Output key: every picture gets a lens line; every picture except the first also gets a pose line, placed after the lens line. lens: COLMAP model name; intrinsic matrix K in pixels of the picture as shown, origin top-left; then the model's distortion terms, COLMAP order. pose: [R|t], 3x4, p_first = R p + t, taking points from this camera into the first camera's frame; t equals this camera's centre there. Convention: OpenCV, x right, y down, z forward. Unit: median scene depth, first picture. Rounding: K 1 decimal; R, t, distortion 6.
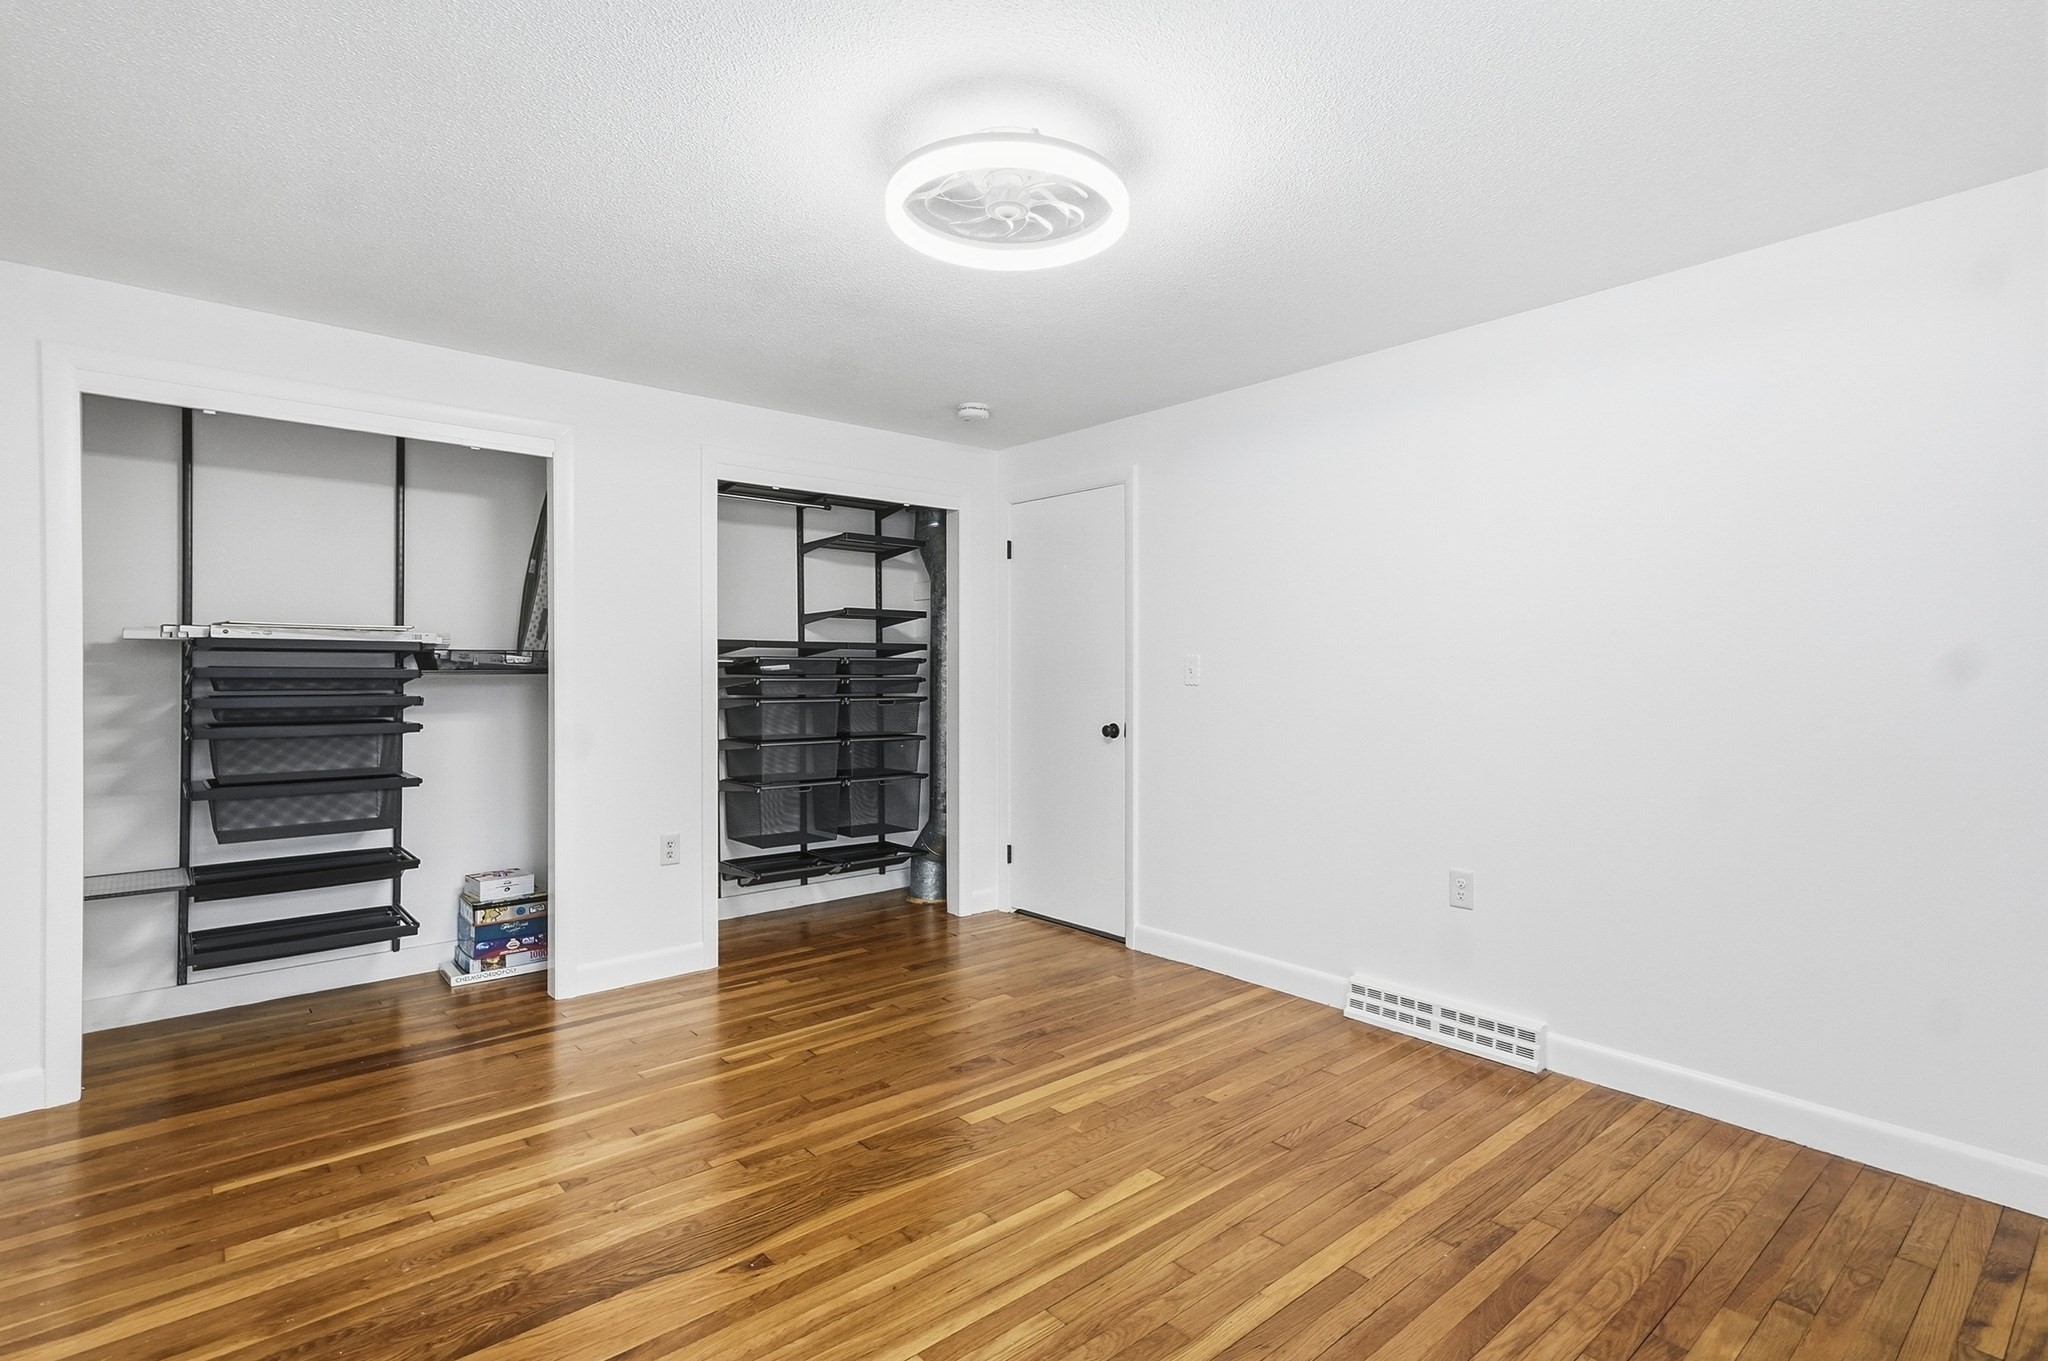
lens RADIAL K [[991.6, 0, 1045.9], [0, 991.6, 676.3], [0, 0, 1]] dist [0.021291, -0.000730]
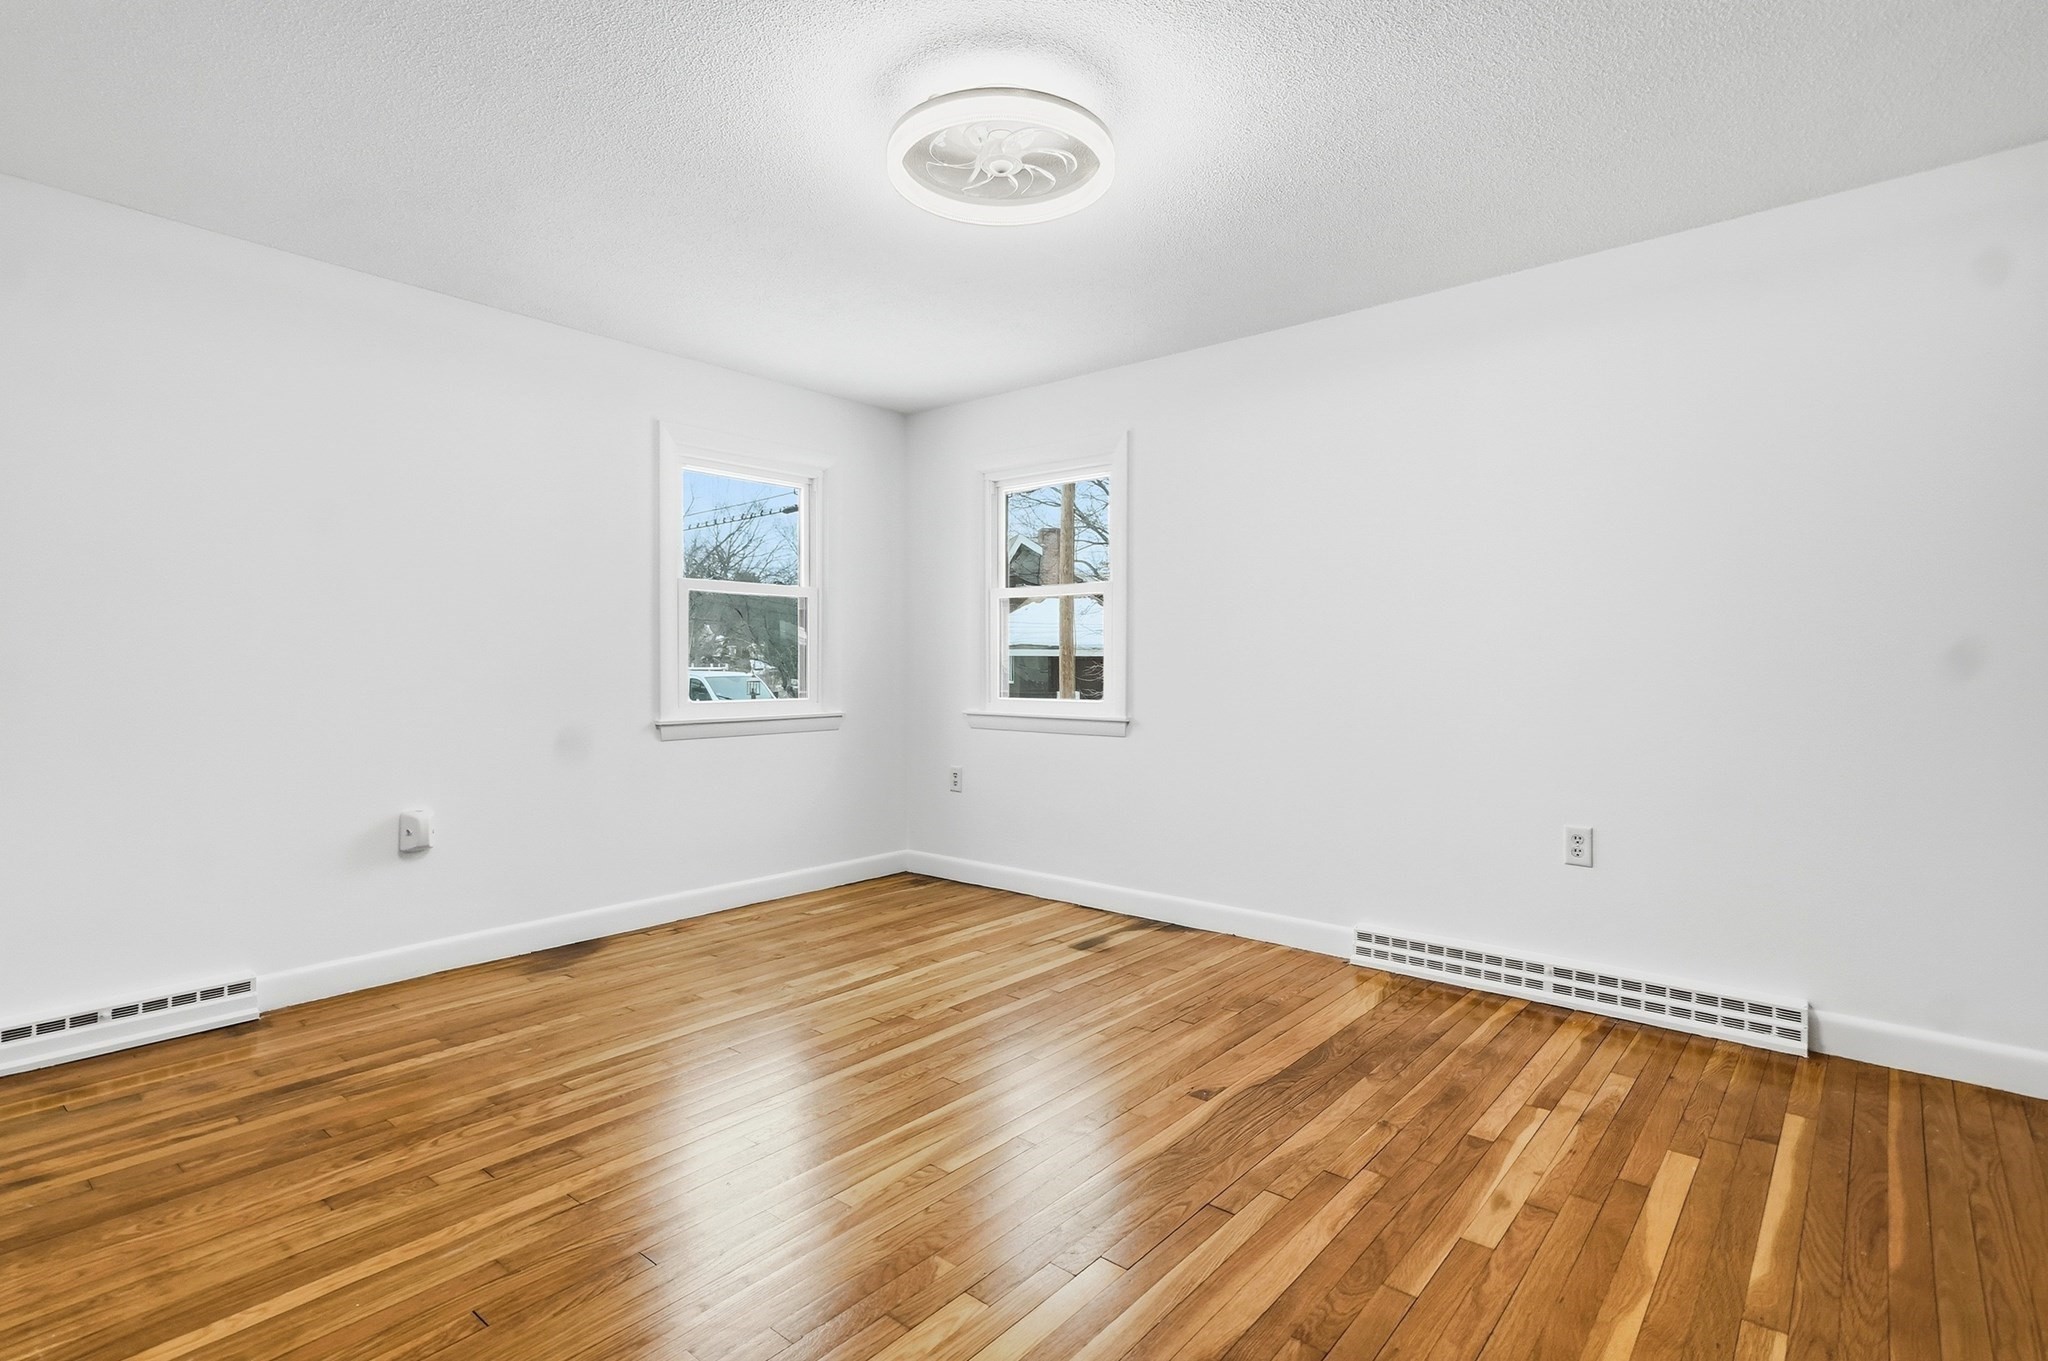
lens RADIAL K [[987.8, 0, 1029.9], [0, 987.8, 680.3], [0, 0, 1]] dist [0.022032, 0.000242]
pose [[-0.989605, 0.002632, -0.143790, 0.065850], [-0.000046, 0.999827, 0.018614, 0.049495], [0.143814, 0.018427, -0.989433, 1.621365]]
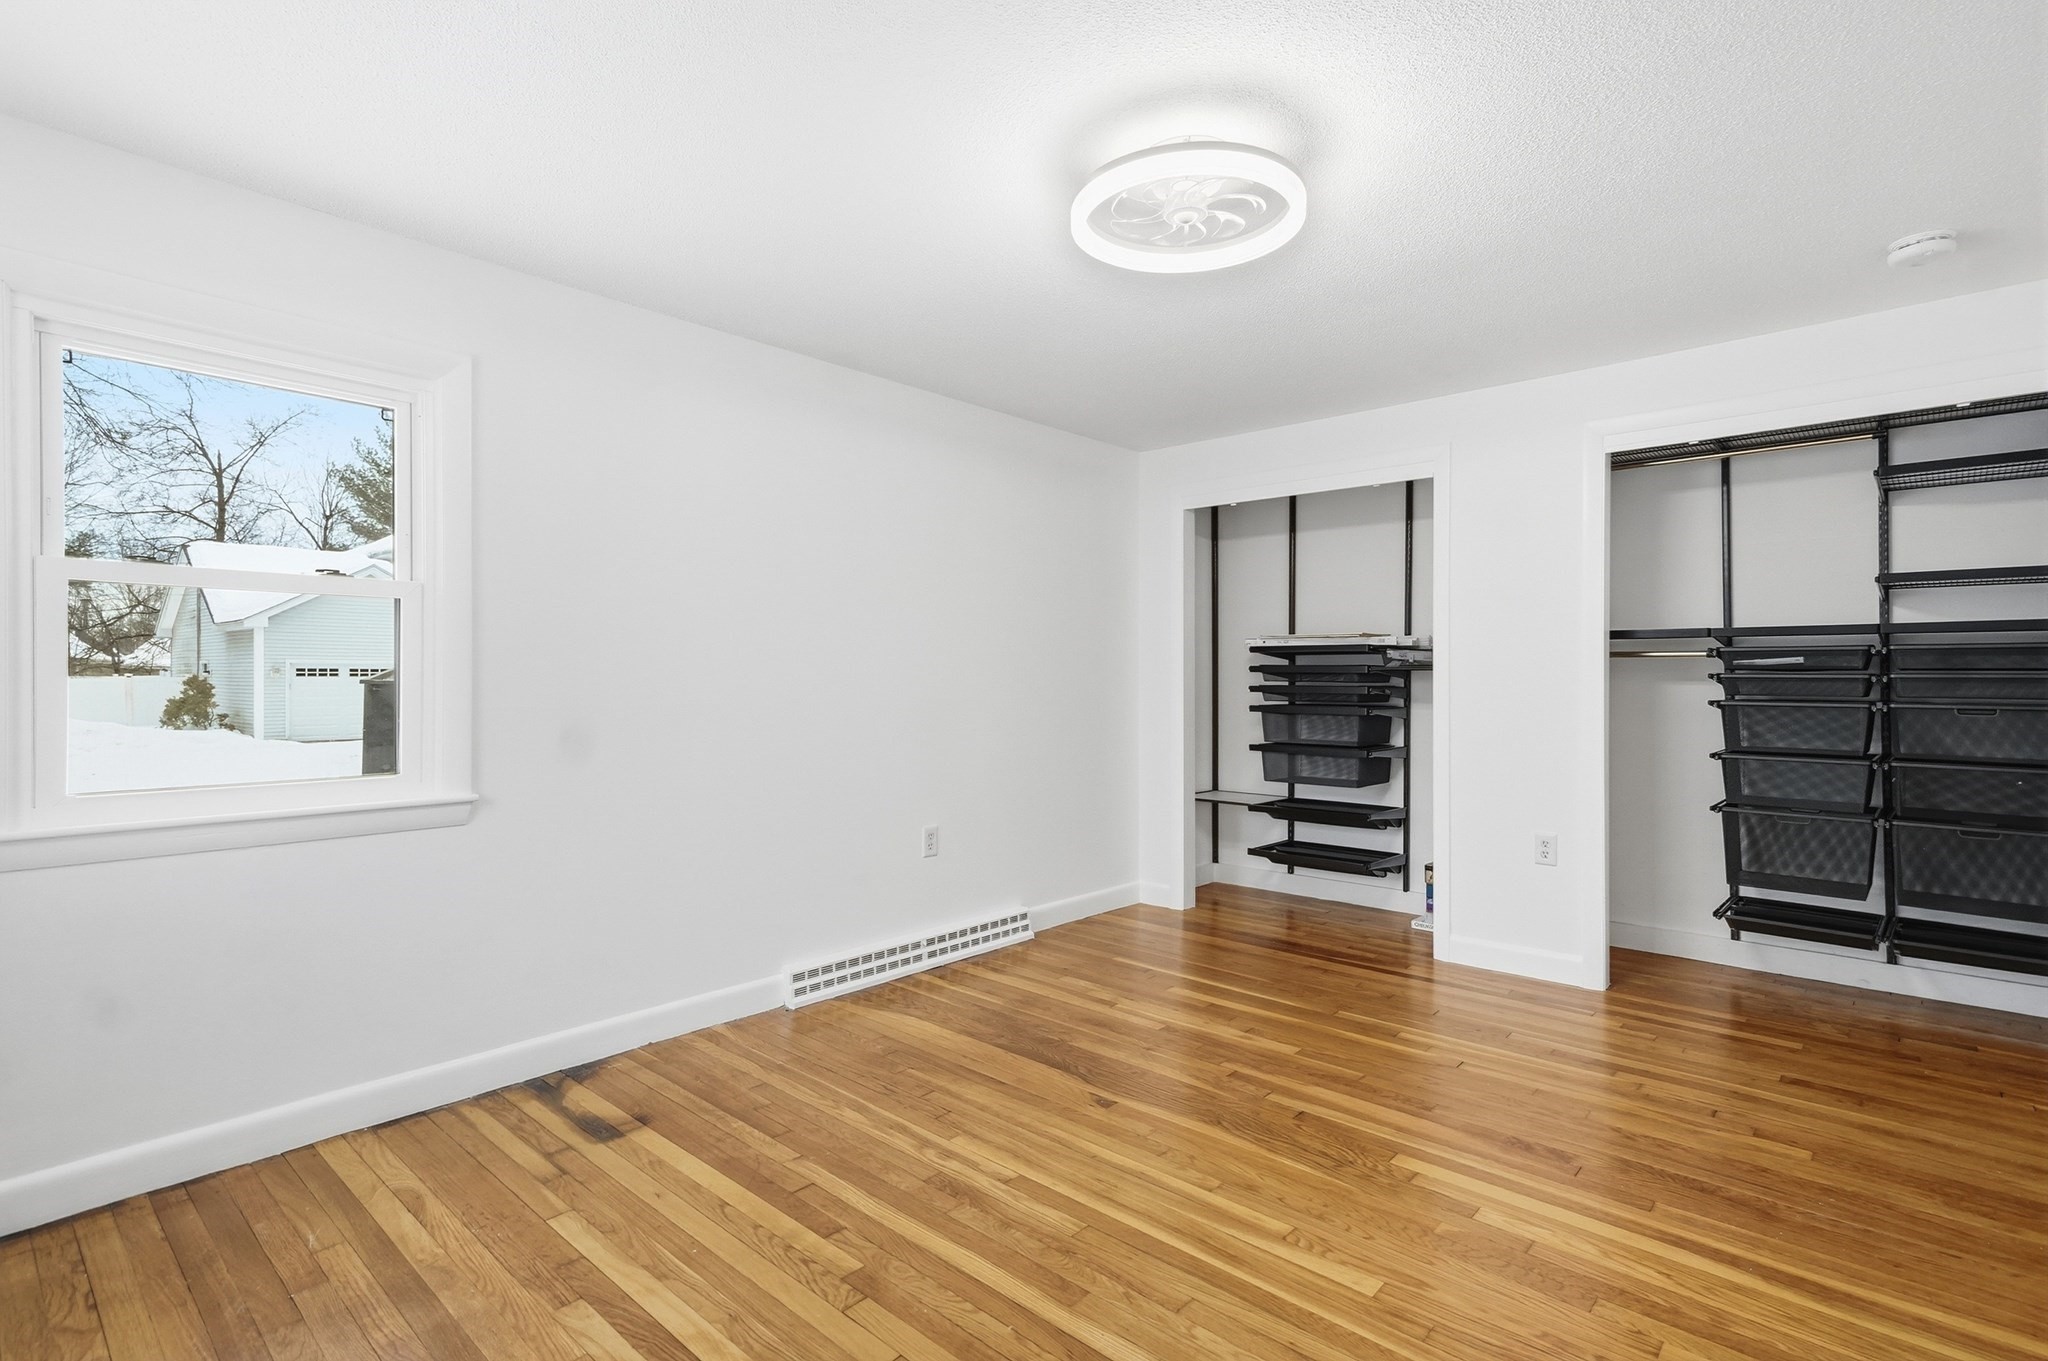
lens RADIAL K [[987.8, 0, 1029.9], [0, 987.8, 680.3], [0, 0, 1]] dist [0.022032, 0.000242]
pose [[0.113275, 0.004422, -0.993554, 0.769251], [-0.006082, 0.999974, 0.003757, 0.012559], [0.993545, 0.005617, 0.113299, 0.564502]]
